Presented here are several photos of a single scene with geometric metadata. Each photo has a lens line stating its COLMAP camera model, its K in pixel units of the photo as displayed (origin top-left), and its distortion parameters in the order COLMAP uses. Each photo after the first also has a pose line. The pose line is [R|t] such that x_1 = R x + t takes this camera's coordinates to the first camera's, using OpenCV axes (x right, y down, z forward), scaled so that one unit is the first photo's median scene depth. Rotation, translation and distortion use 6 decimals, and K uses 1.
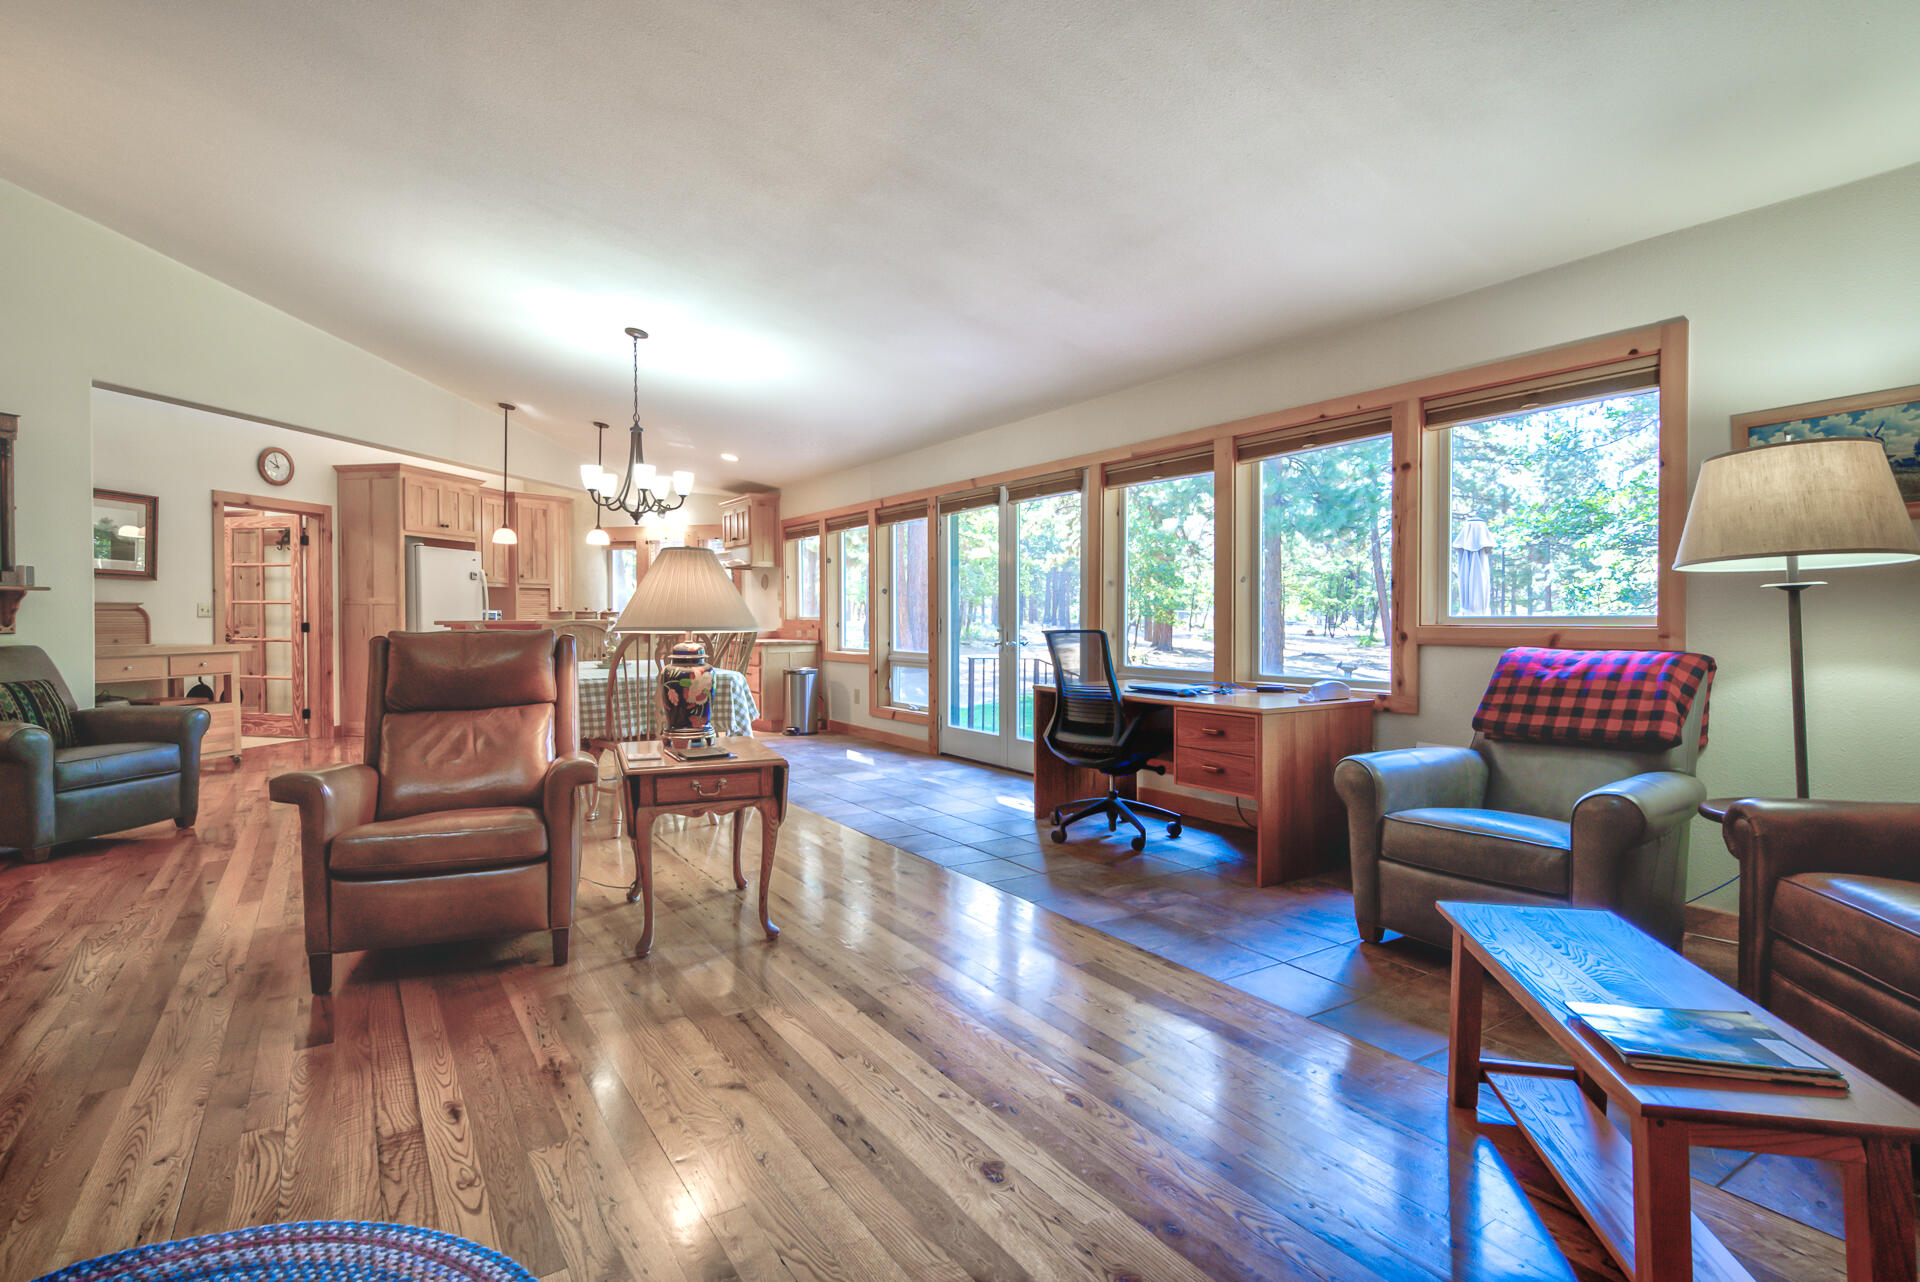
lens RADIAL K [[929.4, 0, 956.3], [0, 929.4, 642.3], [0, 0, 1]] dist [0.006728, -0.000277]
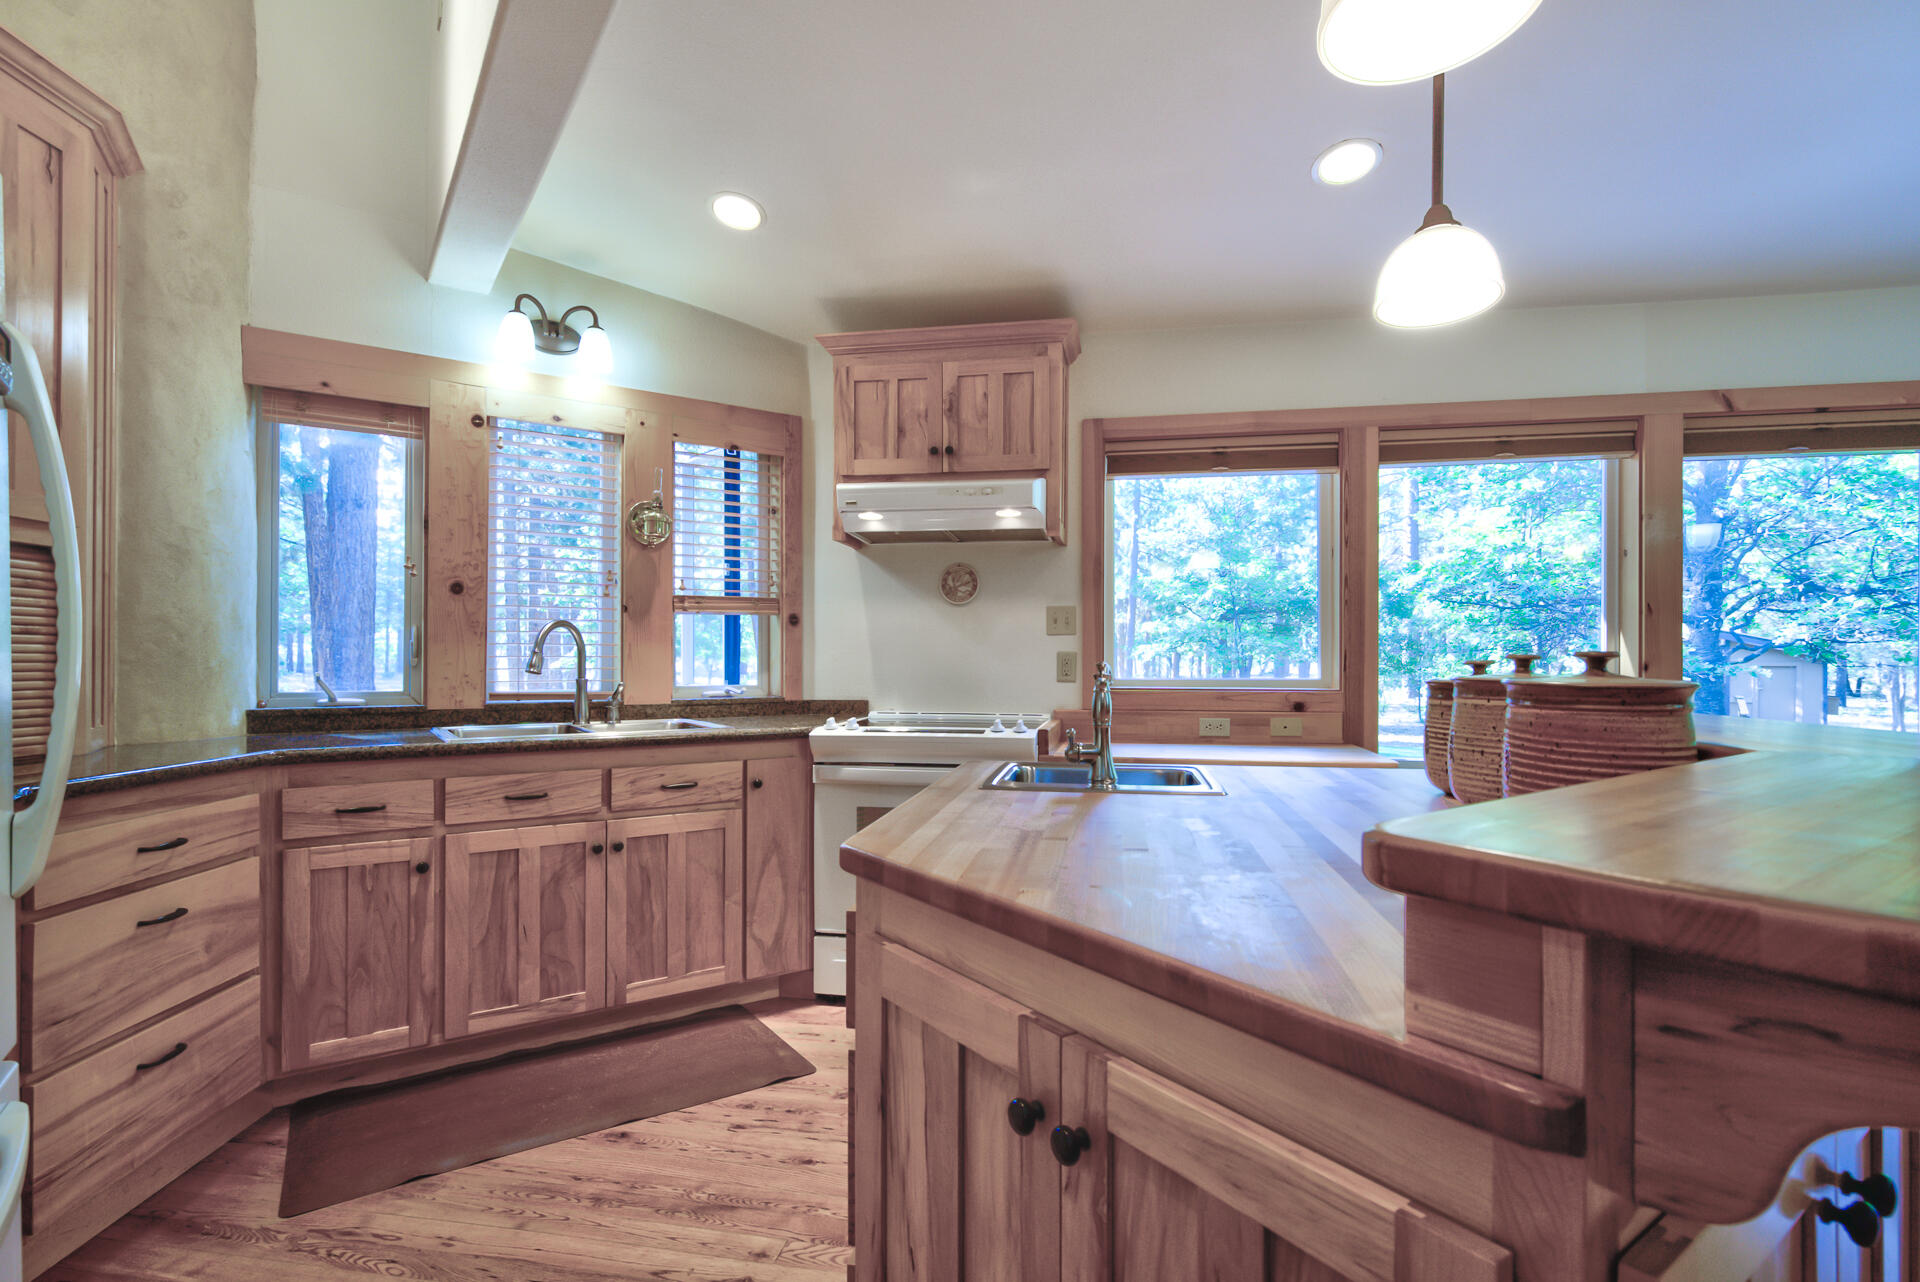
lens RADIAL K [[908.2, 0, 957.0], [0, 908.2, 660.8], [0, 0, 1]] dist [-0.000462, -0.000031]
pose [[0.690720, 0.002878, 0.723117, -0.561779], [0.016878, 0.999655, -0.020101, -0.033641], [-0.722925, 0.026089, 0.690433, 0.916103]]
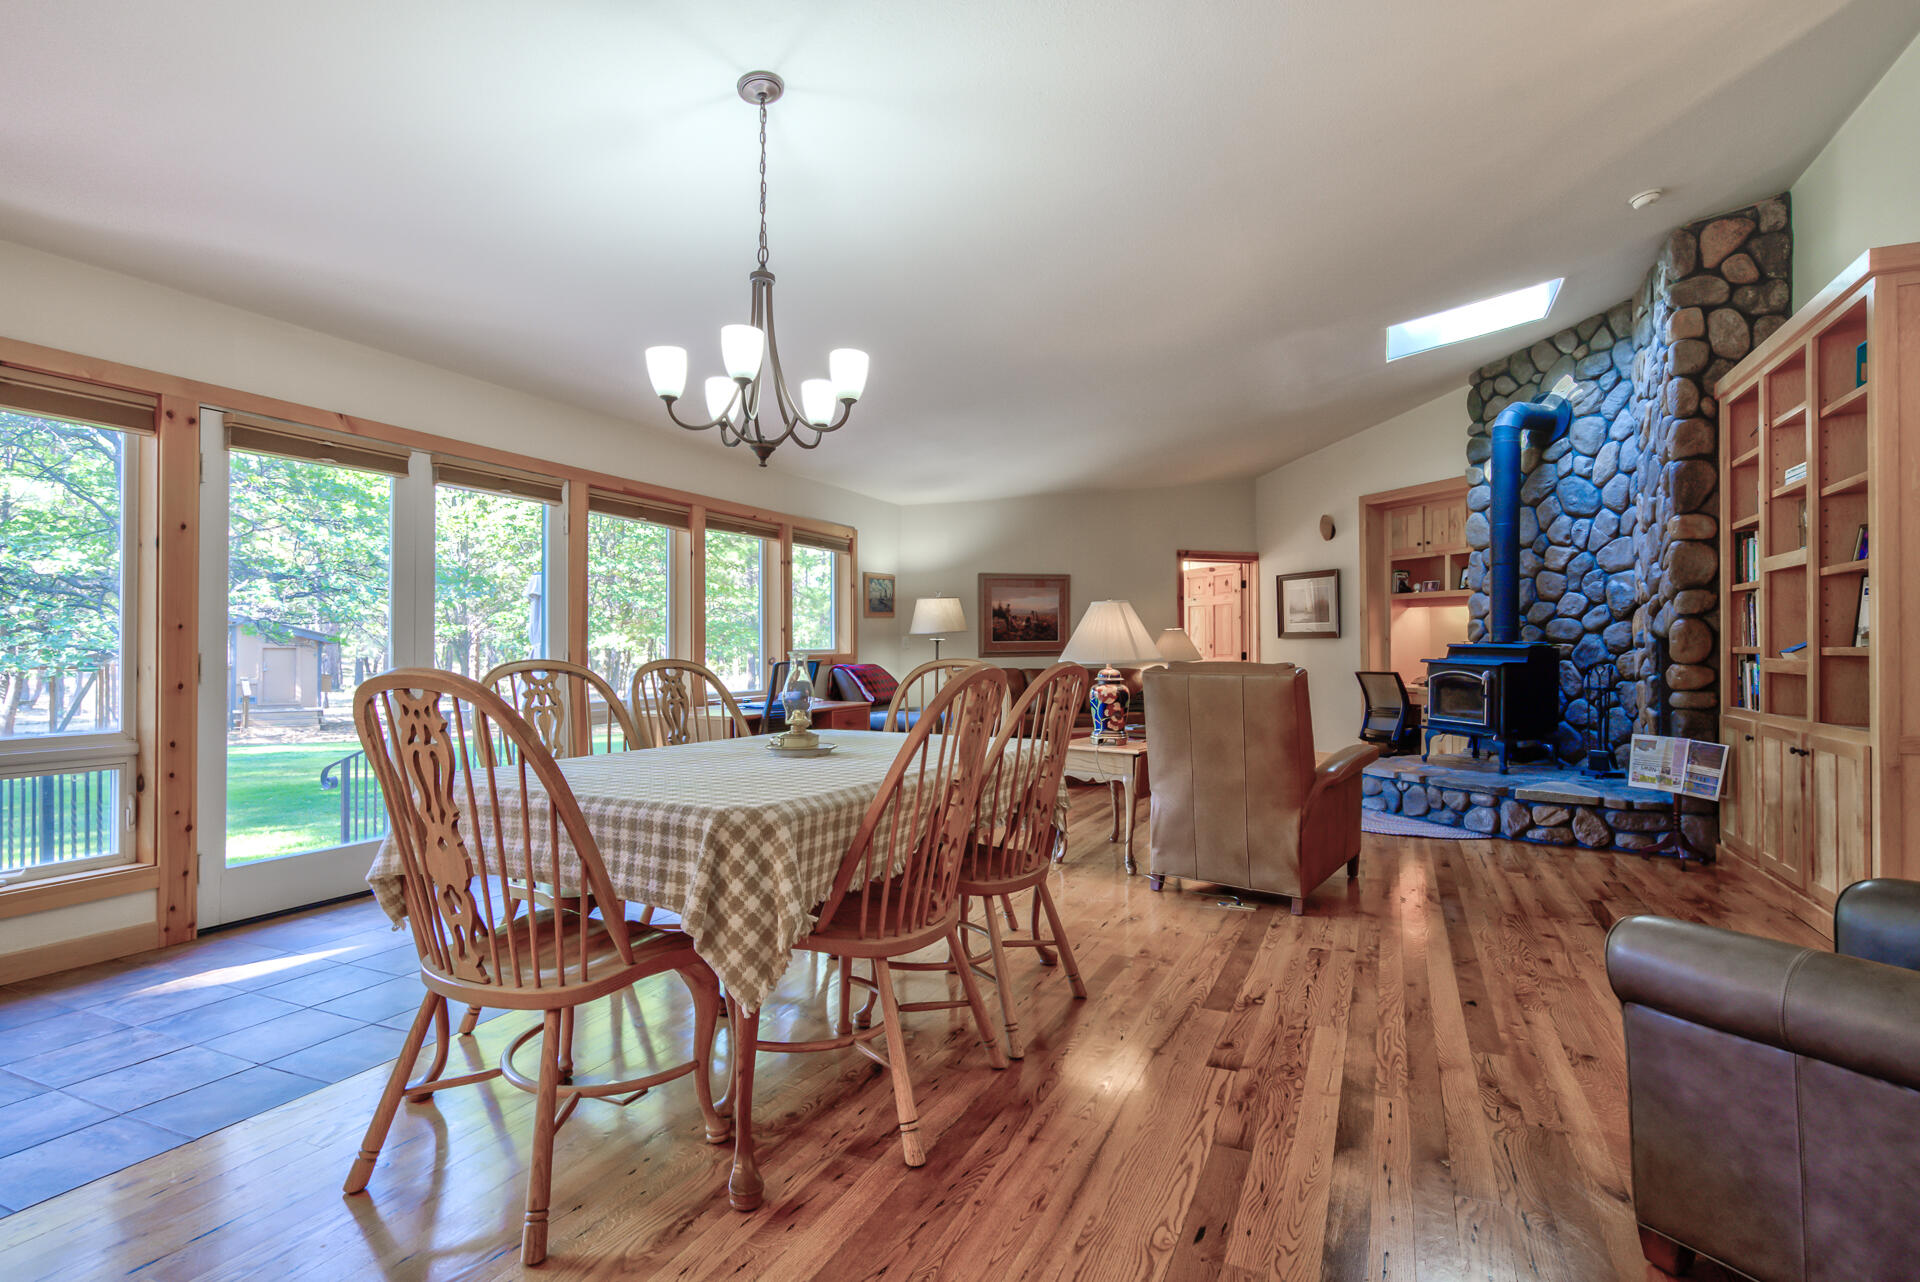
lens RADIAL K [[948.1, 0, 960.0], [0, 948.1, 641.0], [0, 0, 1]] dist [-0.000272, -0.000334]
pose [[-0.532027, 0.007261, 0.846696, -0.560308], [0.022818, 0.999723, 0.005764, -0.022338], [-0.846420, 0.022386, -0.532045, 0.798220]]
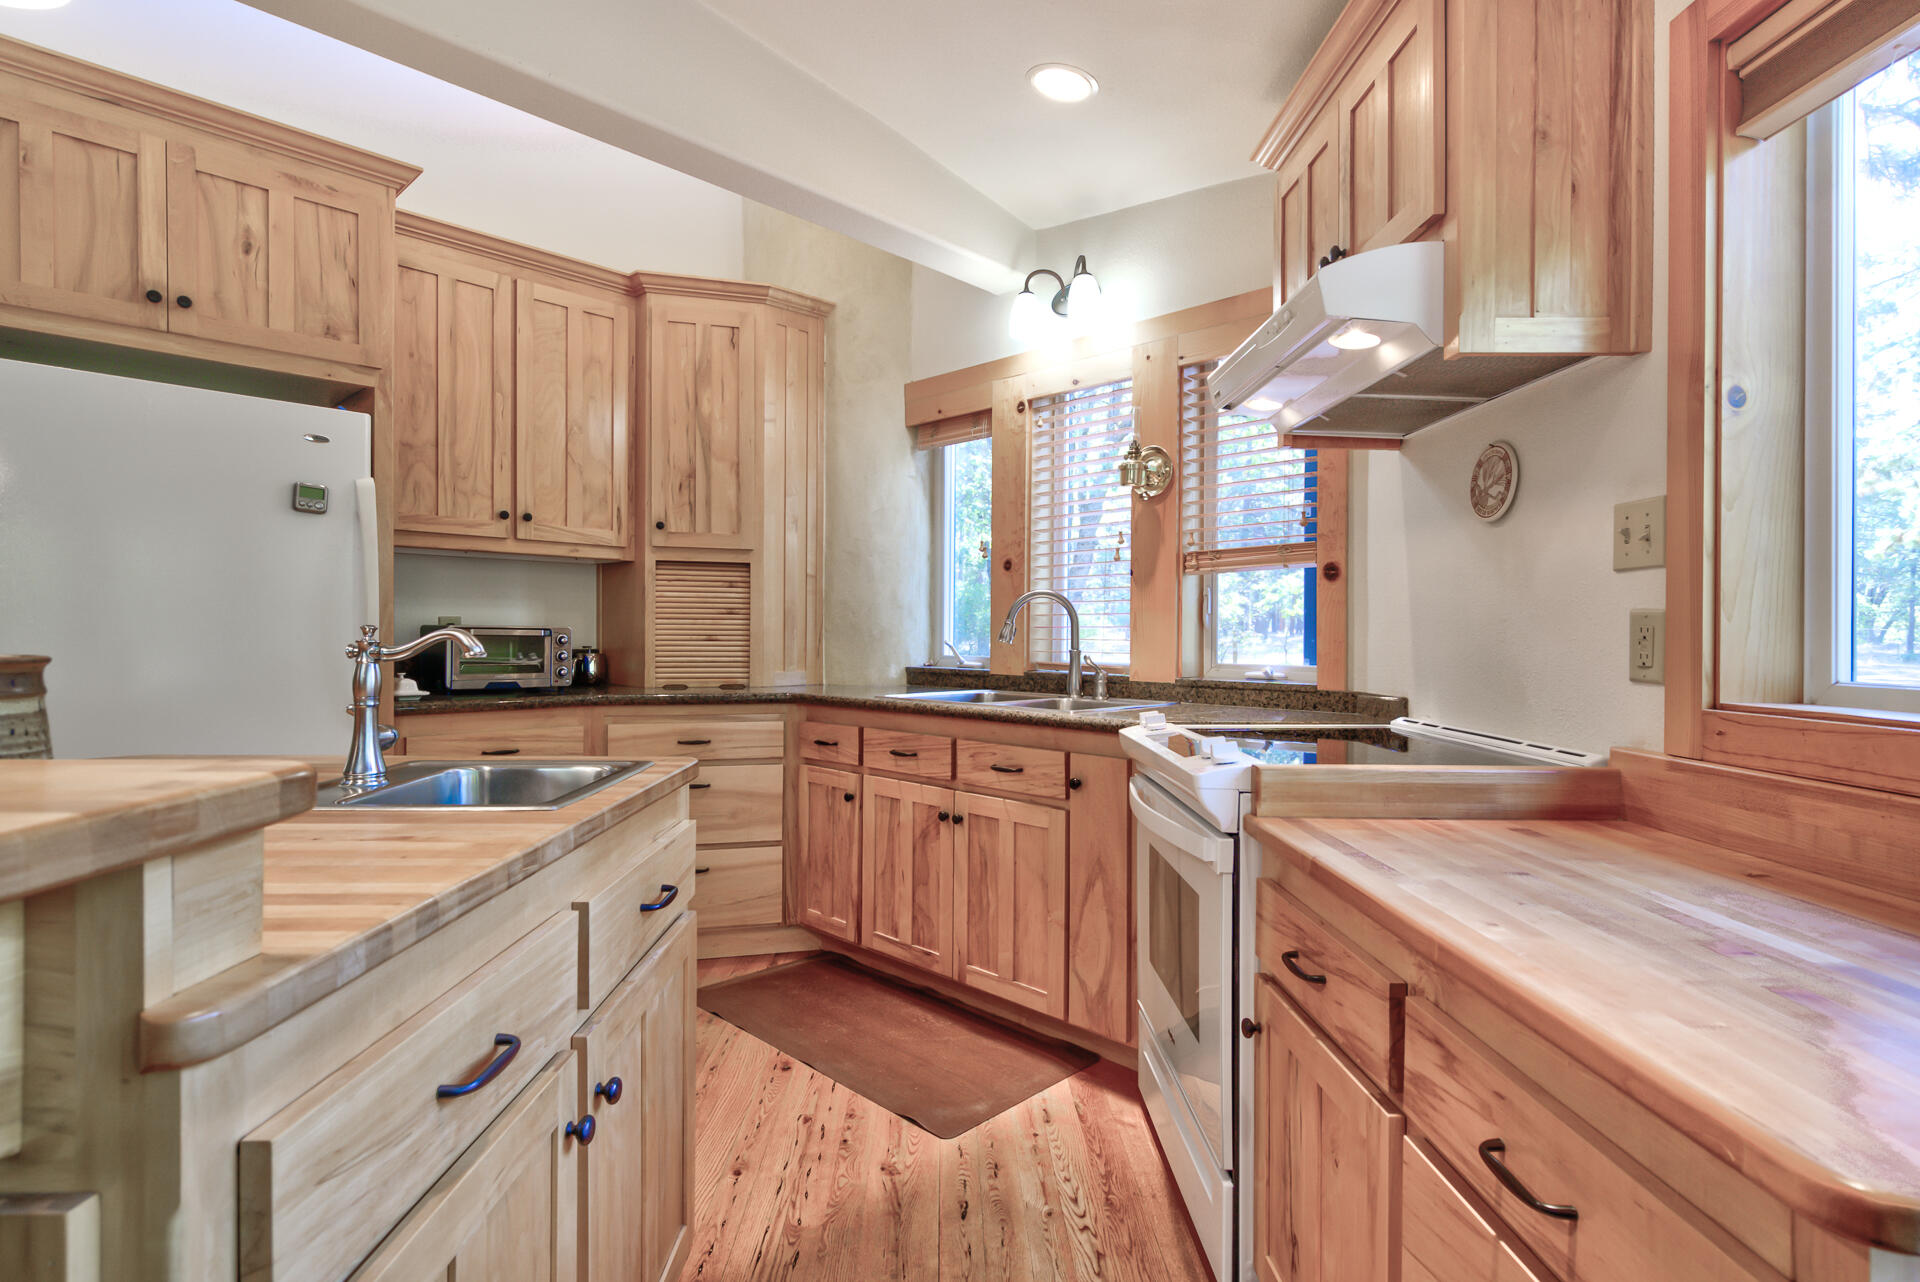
lens RADIAL K [[962.3, 0, 956.6], [0, 962.3, 639.9], [0, 0, 1]] dist [0.012707, -0.008060]
pose [[0.841169, 0.012006, -0.540638, -0.232947], [-0.023545, 0.999619, -0.014434, -0.033771], [0.540259, 0.024871, 0.841131, 0.943640]]
